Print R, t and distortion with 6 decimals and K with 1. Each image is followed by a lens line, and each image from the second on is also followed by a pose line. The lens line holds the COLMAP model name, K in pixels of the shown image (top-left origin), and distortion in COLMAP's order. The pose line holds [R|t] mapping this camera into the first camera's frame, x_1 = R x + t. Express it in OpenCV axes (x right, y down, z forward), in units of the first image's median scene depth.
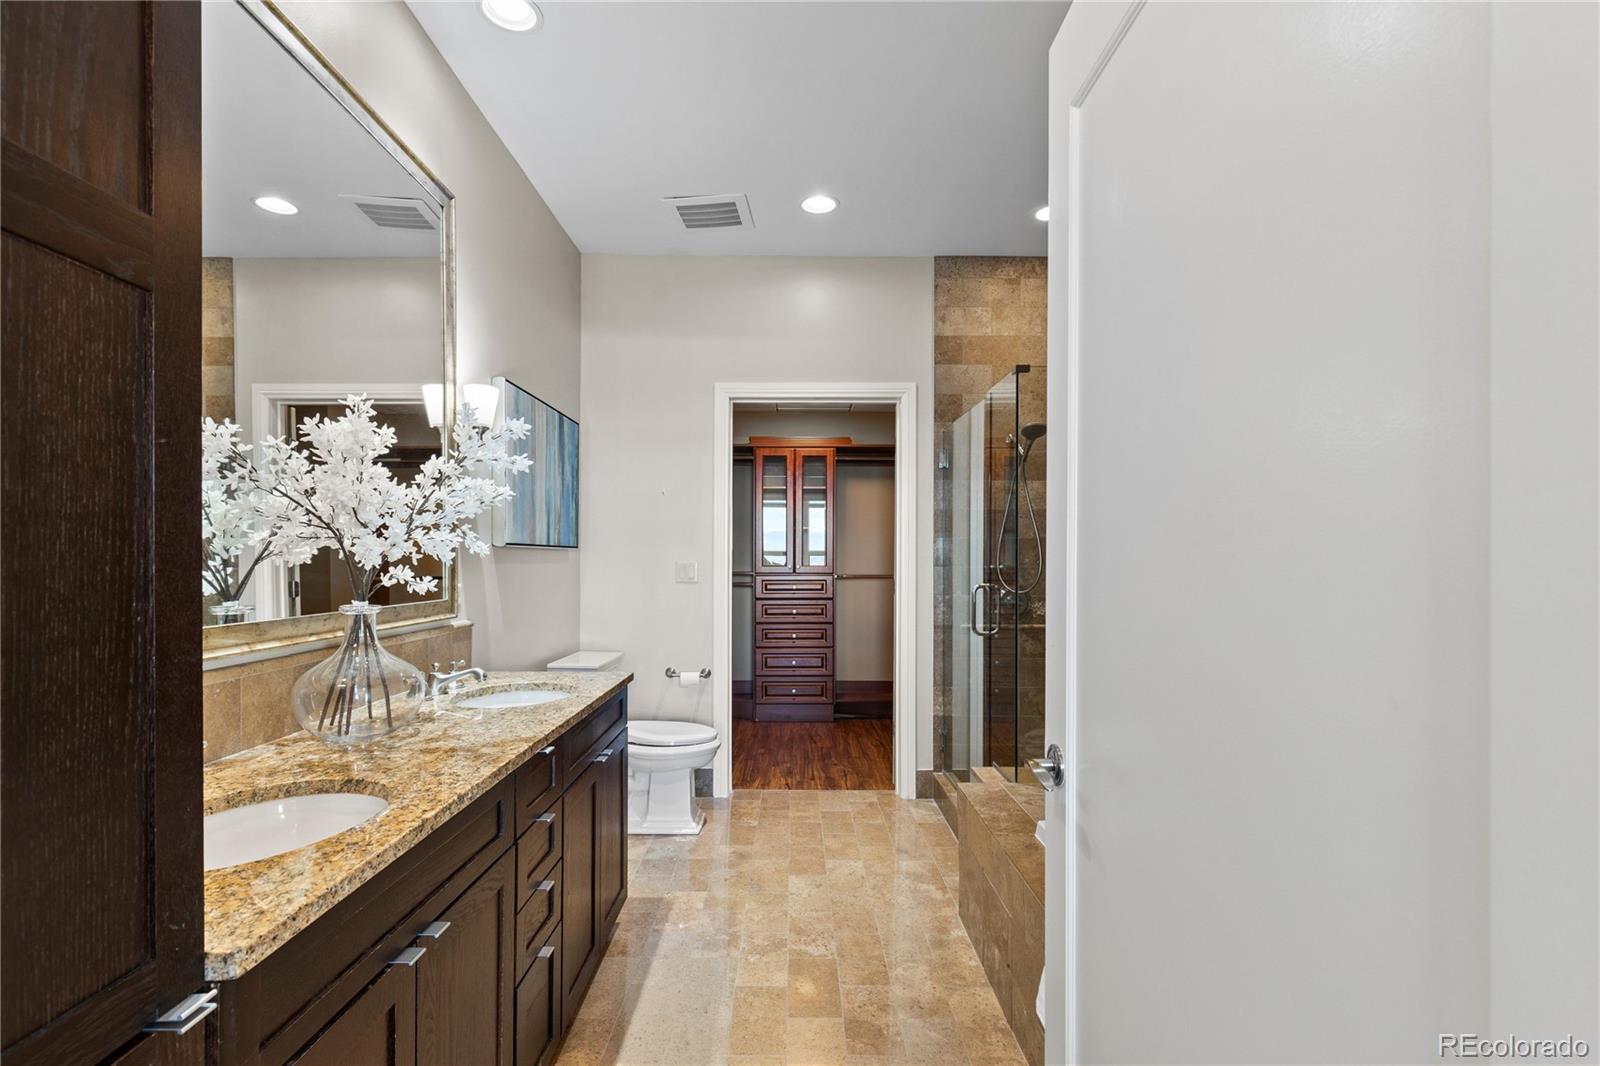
lens RADIAL K [[728.2, 0, 800.7], [0, 728.2, 547.3], [0, 0, 1]] dist [0.007184, -0.000808]
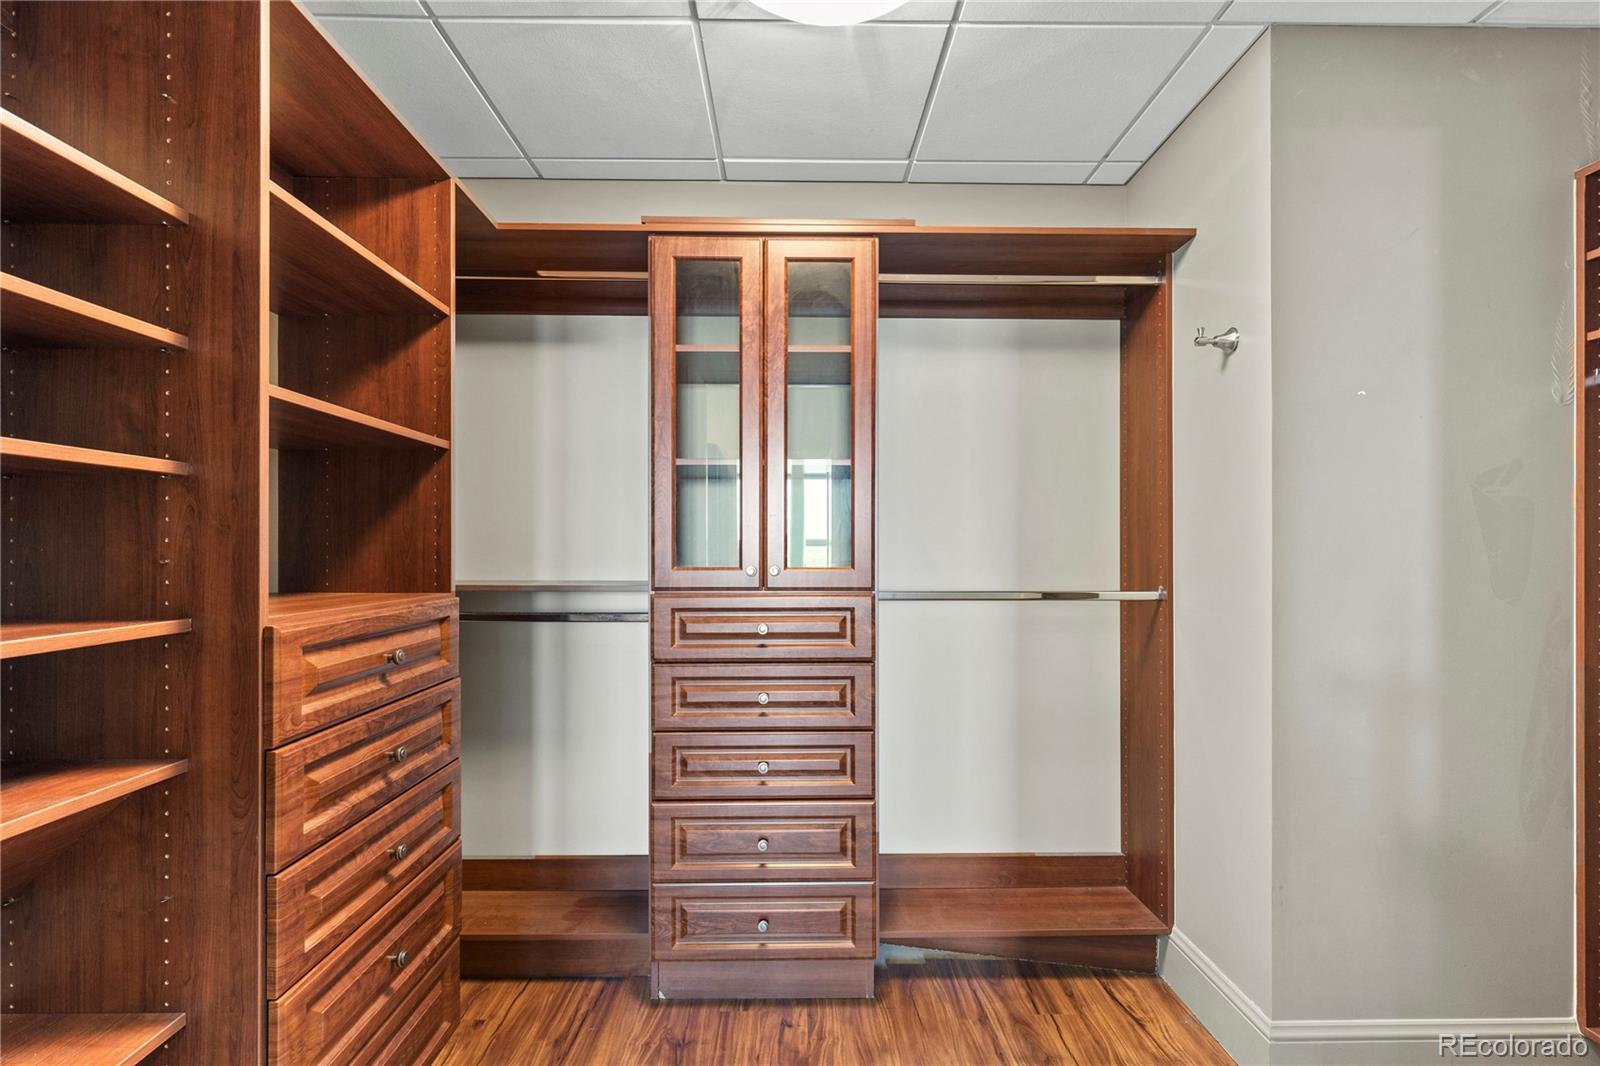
lens RADIAL K [[728.2, 0, 801.4], [0, 728.2, 542.4], [0, 0, 1]] dist [0.007184, -0.000808]
pose [[0.999966, -0.002608, 0.007828, 0.007085], [0.002619, 0.999995, -0.001464, 0.013706], [-0.007824, 0.001485, 0.999968, 0.644507]]
